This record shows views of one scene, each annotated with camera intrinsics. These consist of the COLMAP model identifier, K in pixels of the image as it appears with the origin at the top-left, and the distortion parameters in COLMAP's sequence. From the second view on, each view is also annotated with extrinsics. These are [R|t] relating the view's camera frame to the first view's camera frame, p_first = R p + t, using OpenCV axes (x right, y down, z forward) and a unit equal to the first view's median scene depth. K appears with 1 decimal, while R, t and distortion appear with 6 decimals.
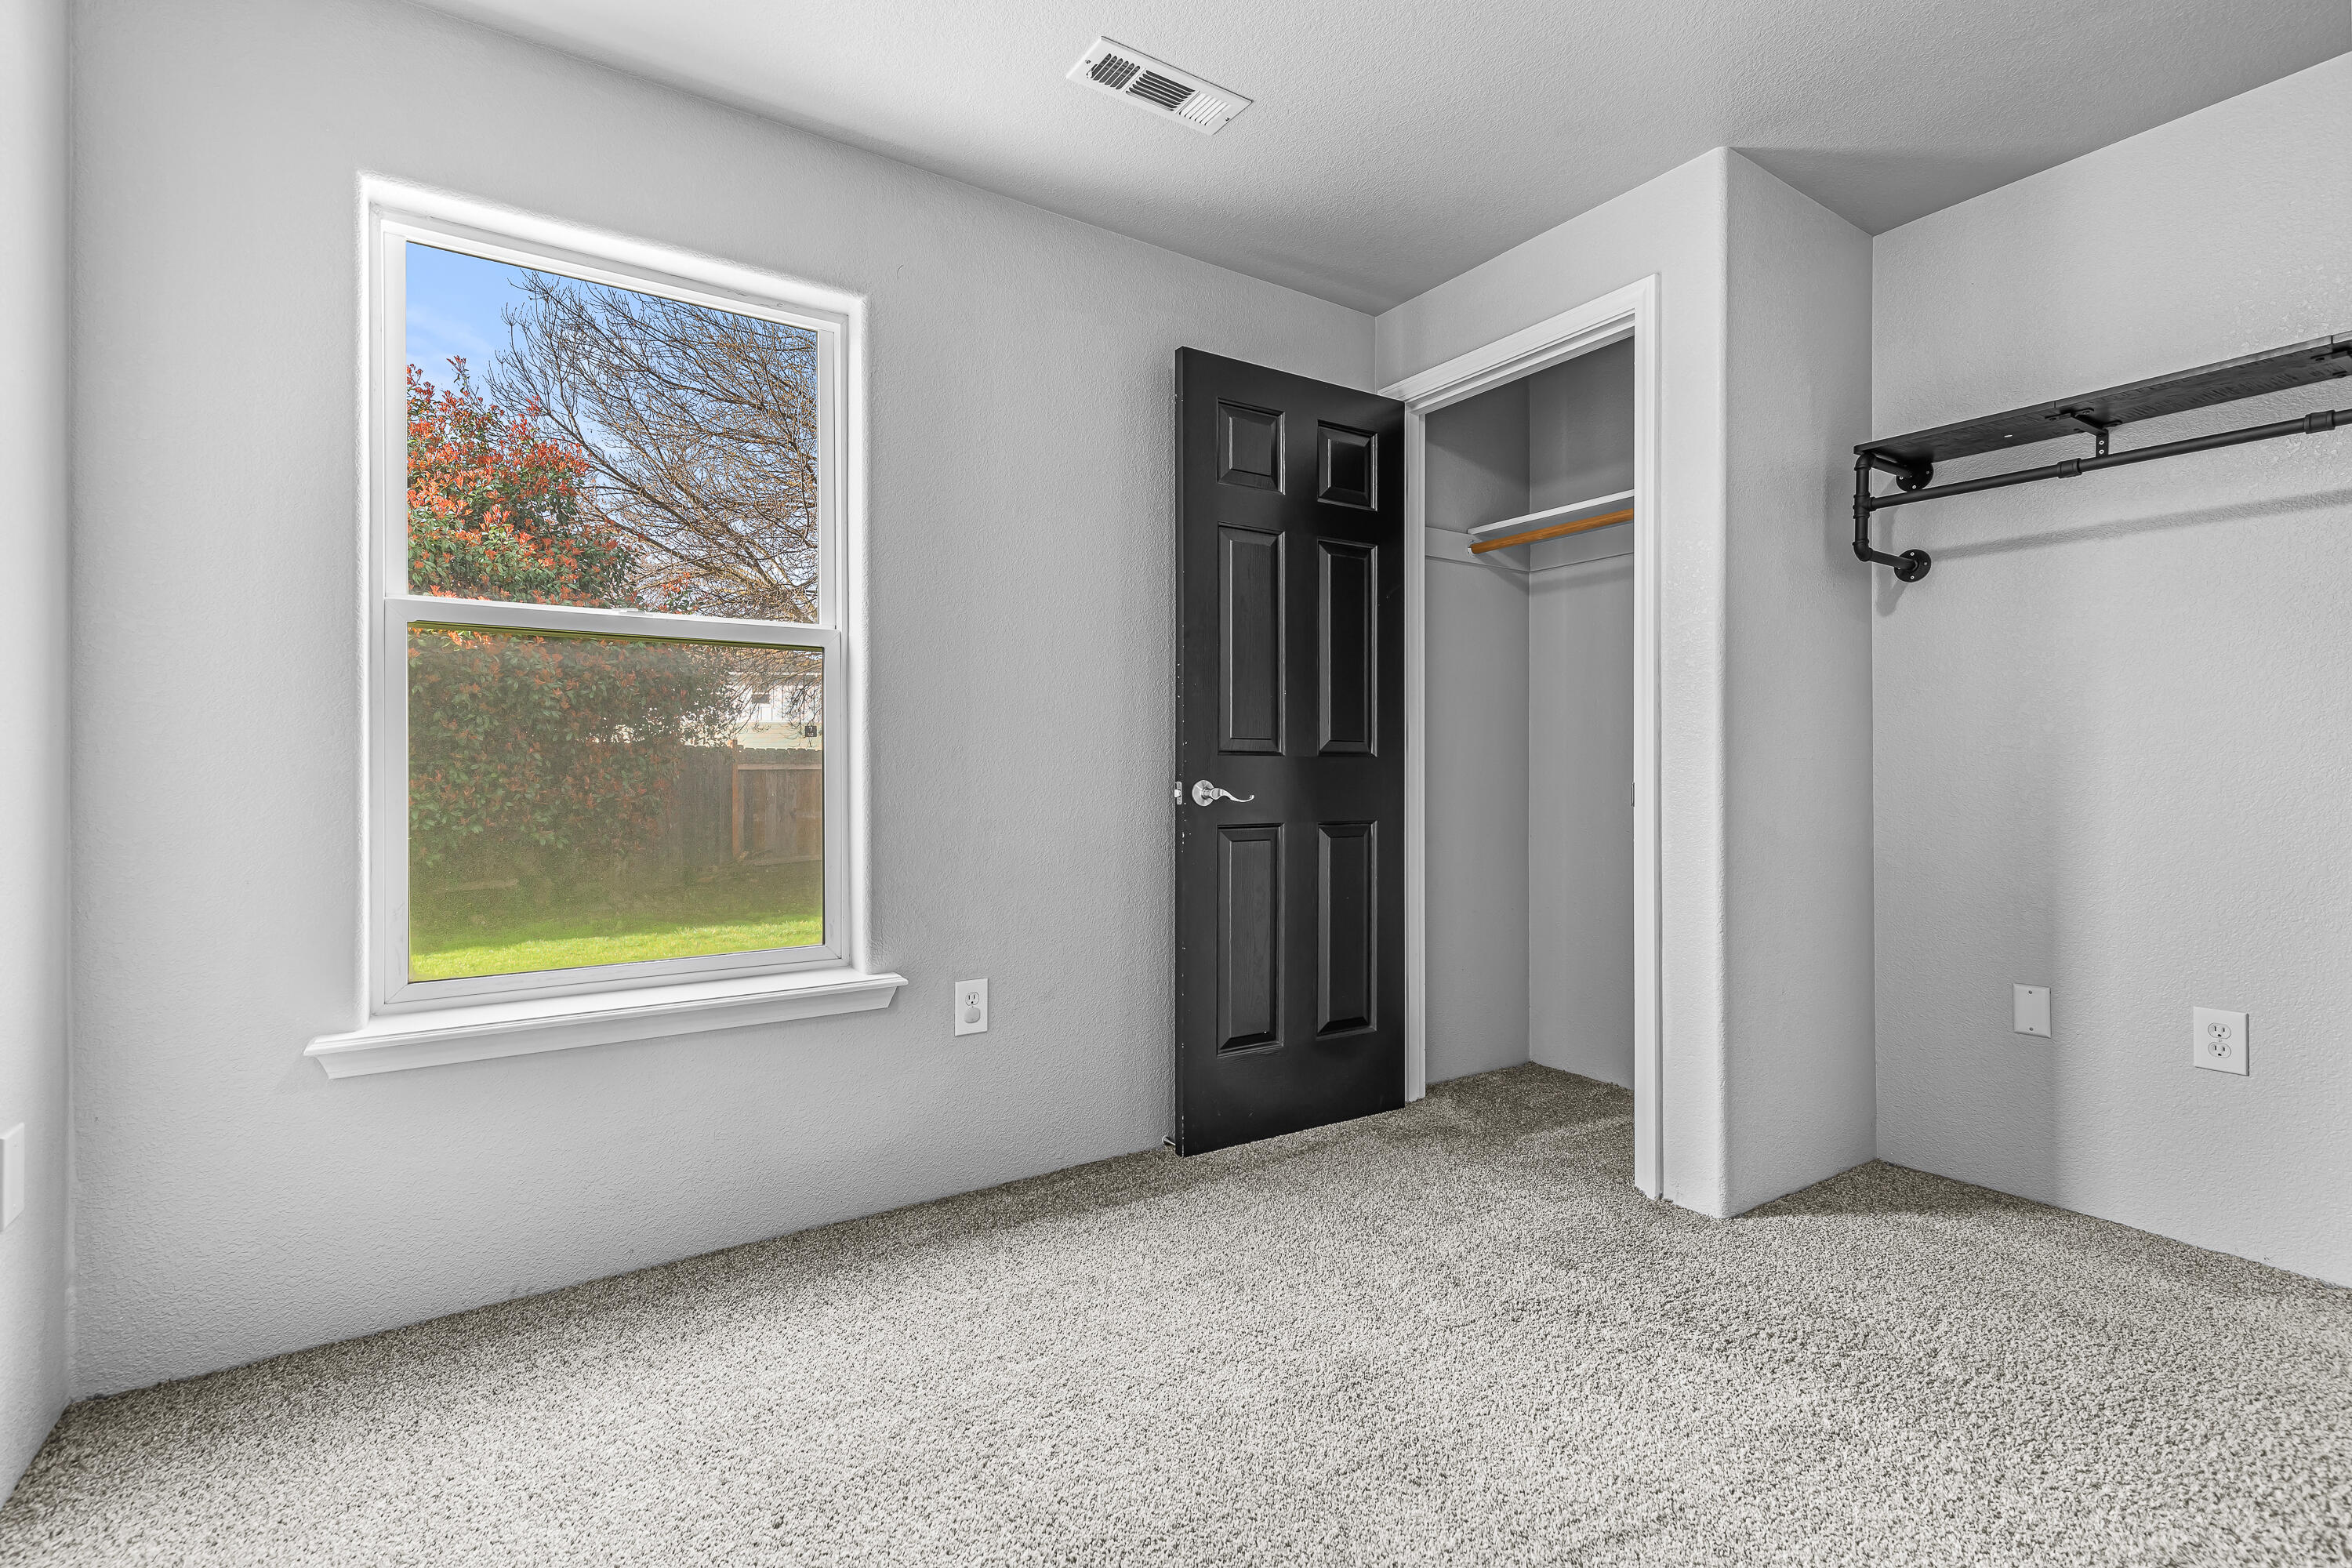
lens RADIAL K [[1070.2, 0, 1180.7], [0, 1070.2, 776.5], [0, 0, 1]] dist [0.008434, 0.000263]
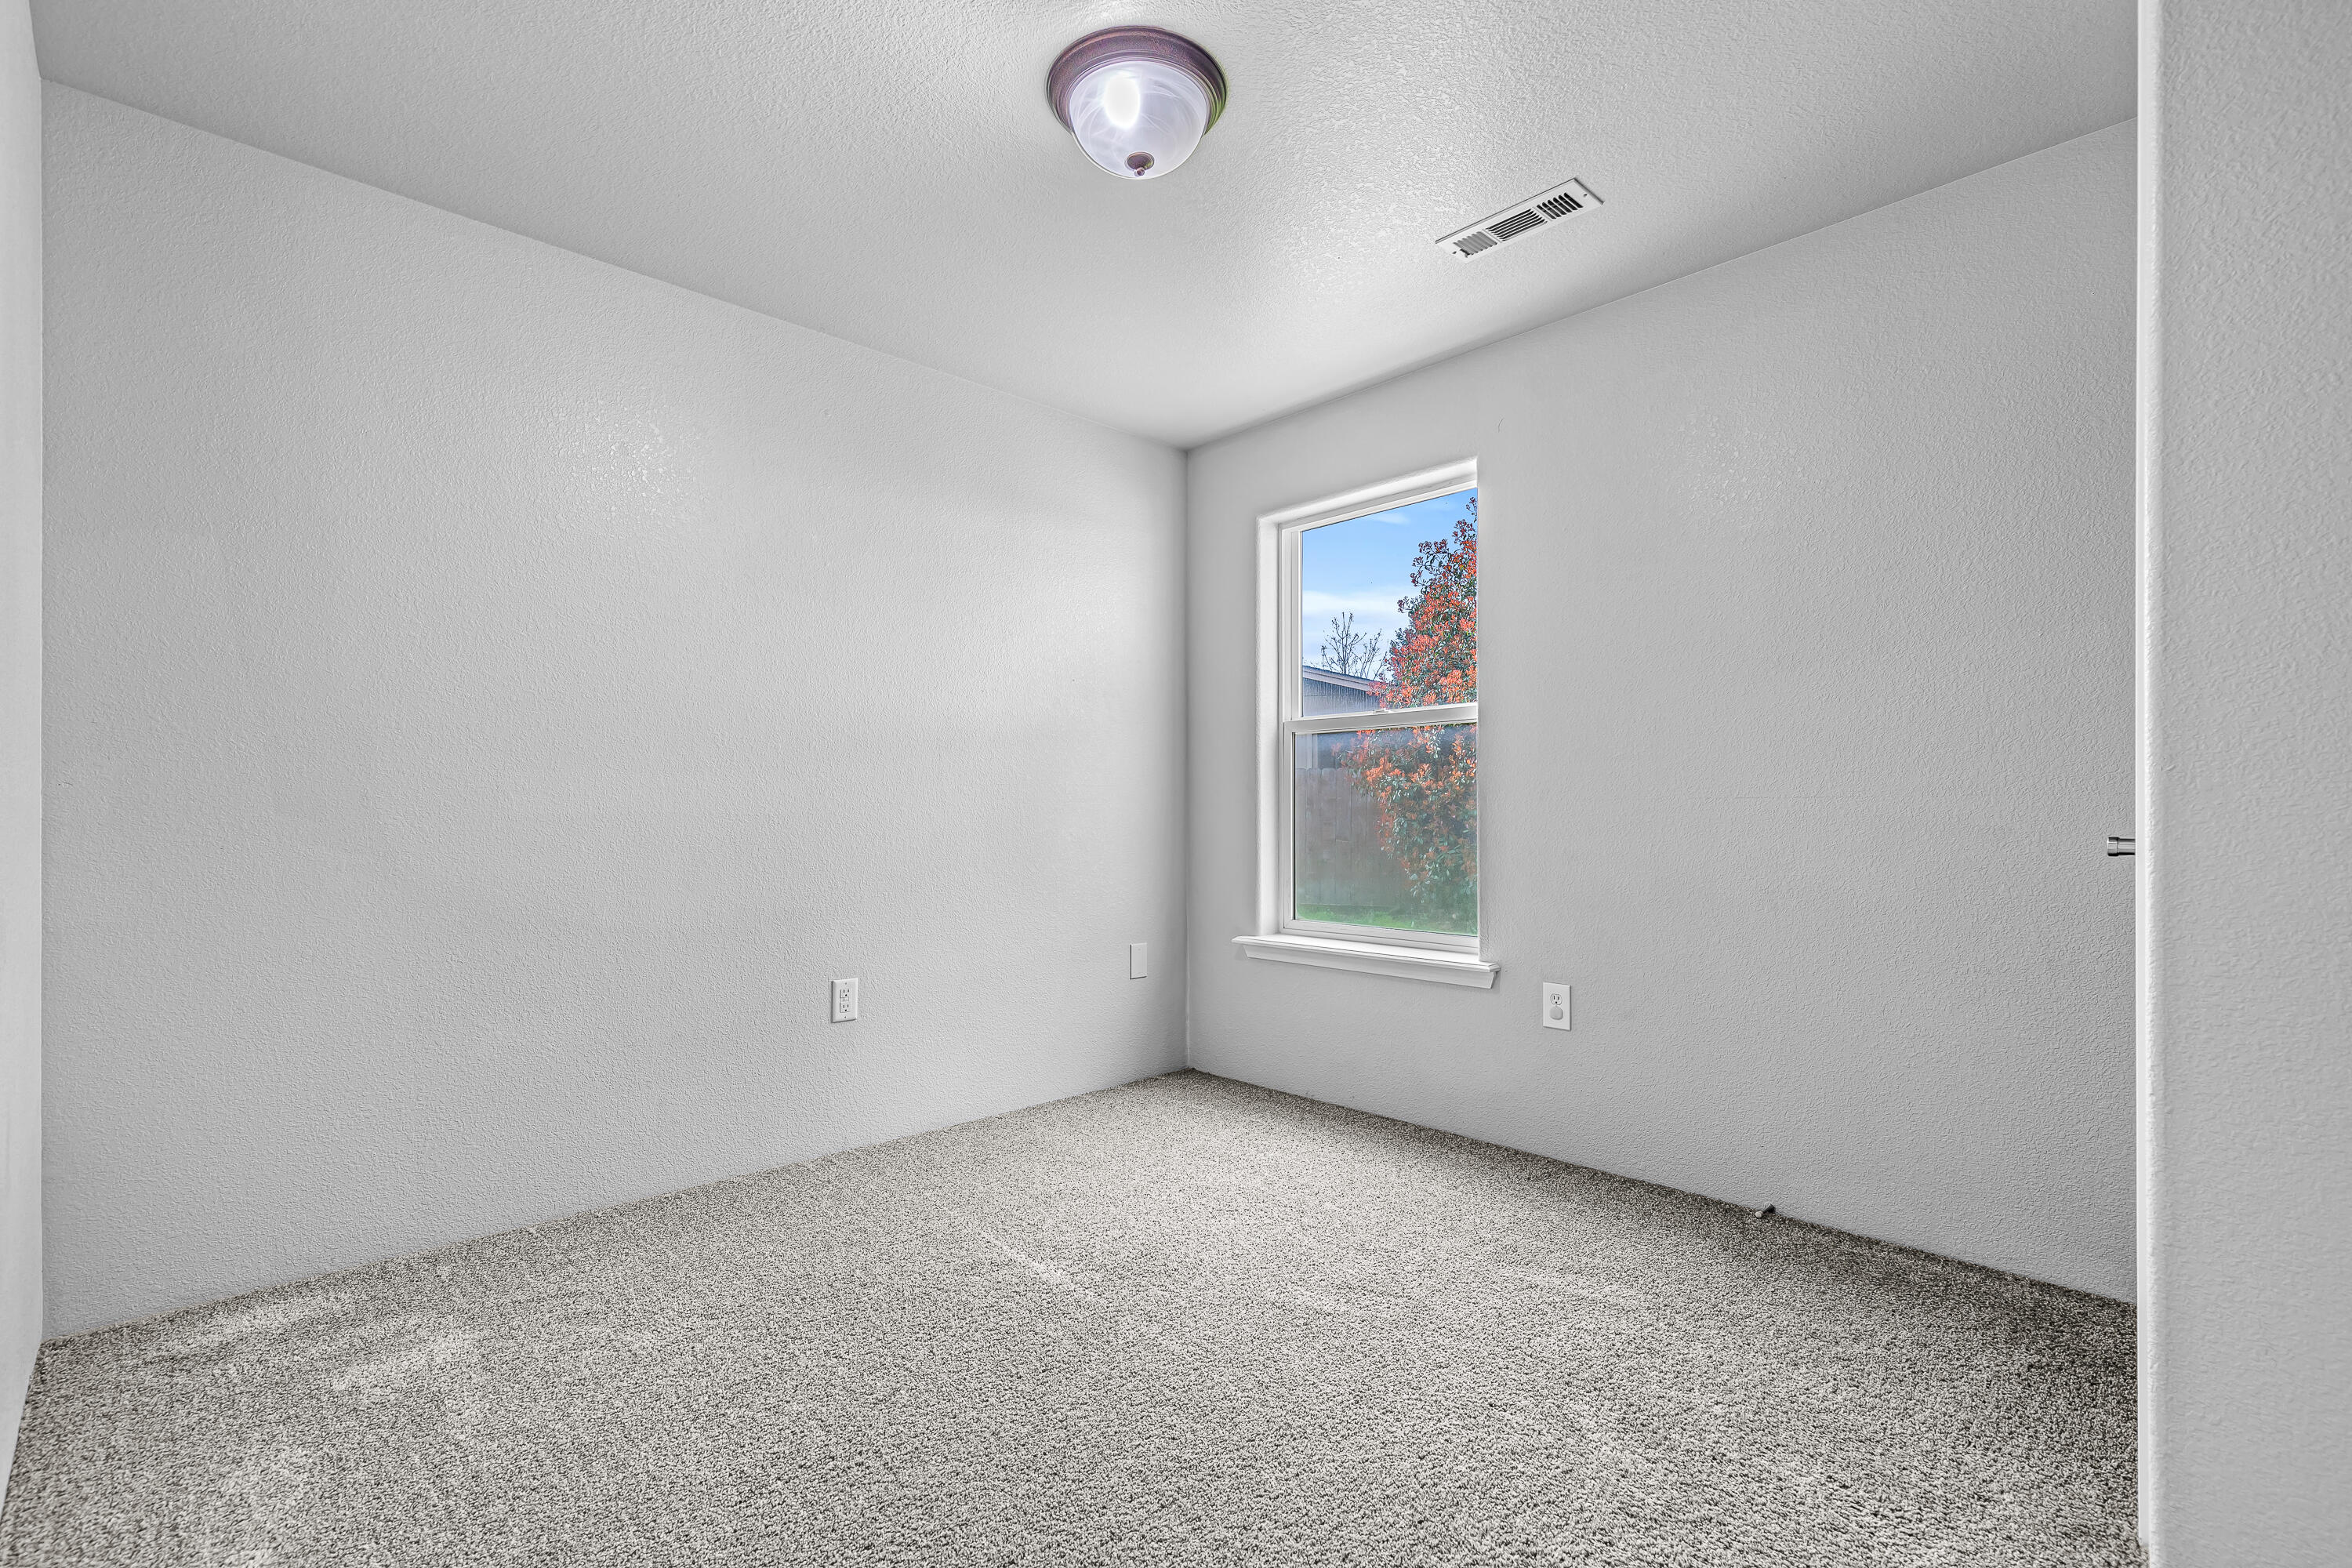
lens RADIAL K [[1080.4, 0, 1184.2], [0, 1080.4, 796.4], [0, 0, 1]] dist [0.008464, -0.000057]
pose [[0.172371, -0.012257, -0.984956, 1.016339], [-0.004831, 0.999900, -0.013288, -0.001570], [0.985020, 0.007049, 0.172294, 0.414657]]
